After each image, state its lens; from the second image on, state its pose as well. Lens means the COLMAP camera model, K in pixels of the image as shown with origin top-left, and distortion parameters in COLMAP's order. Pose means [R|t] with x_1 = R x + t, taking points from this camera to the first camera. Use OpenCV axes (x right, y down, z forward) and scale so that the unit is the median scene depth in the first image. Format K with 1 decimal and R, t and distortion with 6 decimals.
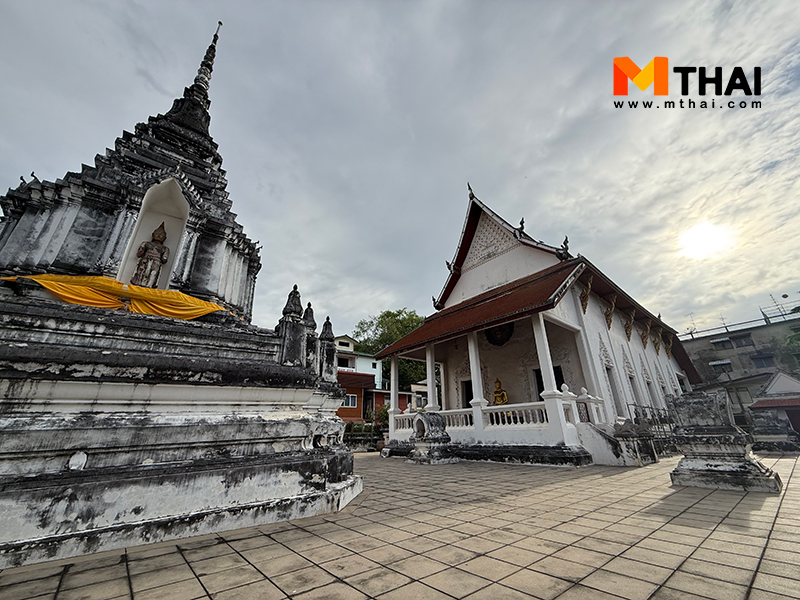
lens RADIAL K [[317.6, 0, 400.0], [0, 317.6, 300.0], [0, 0, 1]] dist [0.001745, -0.000165]
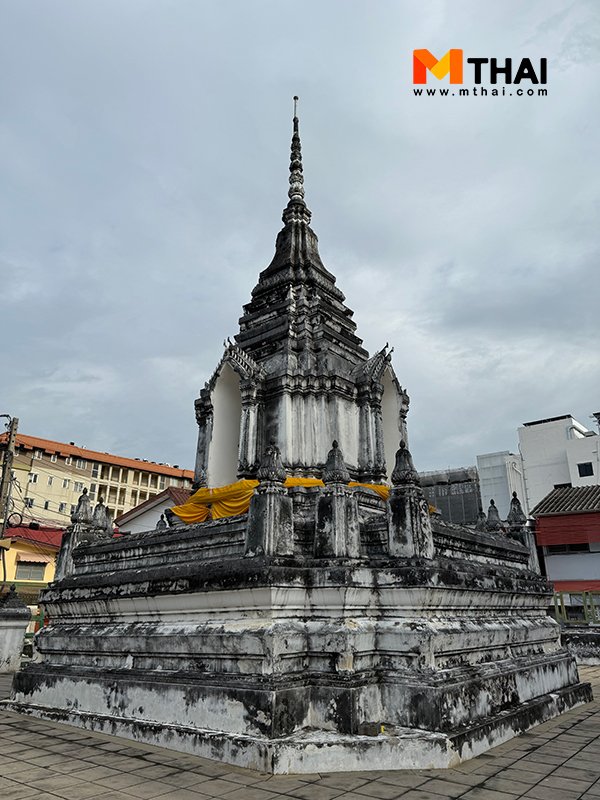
lens RADIAL K [[558.6, 0, 300.0], [0, 558.6, 400.0], [0, 0, 1]] dist [0.073457, -0.109164]
pose [[0.215110, -0.320668, -0.922442, 1.248894], [0.374999, 0.899265, -0.225162, 0.263049], [0.901723, -0.297480, 0.313691, 0.972225]]
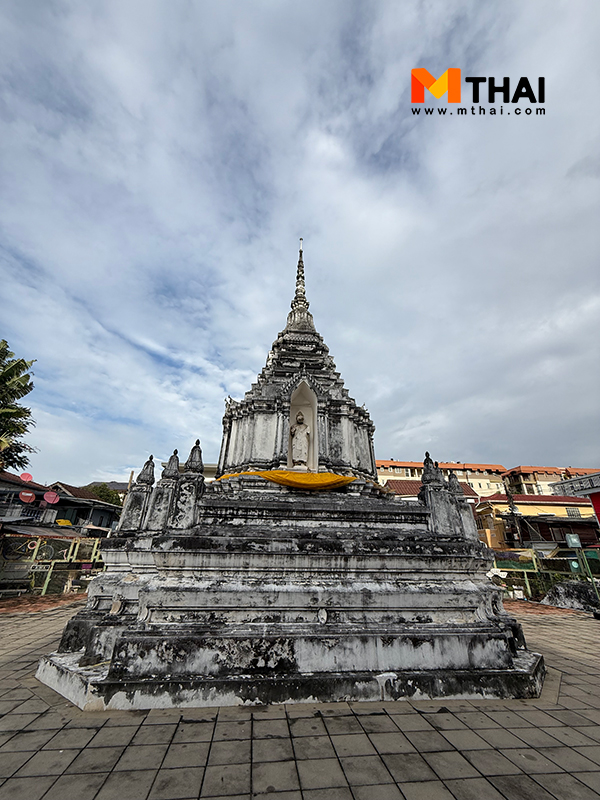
lens RADIAL K [[317.6, 0, 300.0], [0, 317.6, 400.0], [0, 0, 1]] dist [0.001745, -0.000165]
pose [[-0.530533, -0.357377, -0.768646, 0.516896], [0.324227, 0.752273, -0.573552, 0.918589], [0.783206, -0.553504, -0.283235, 2.648719]]
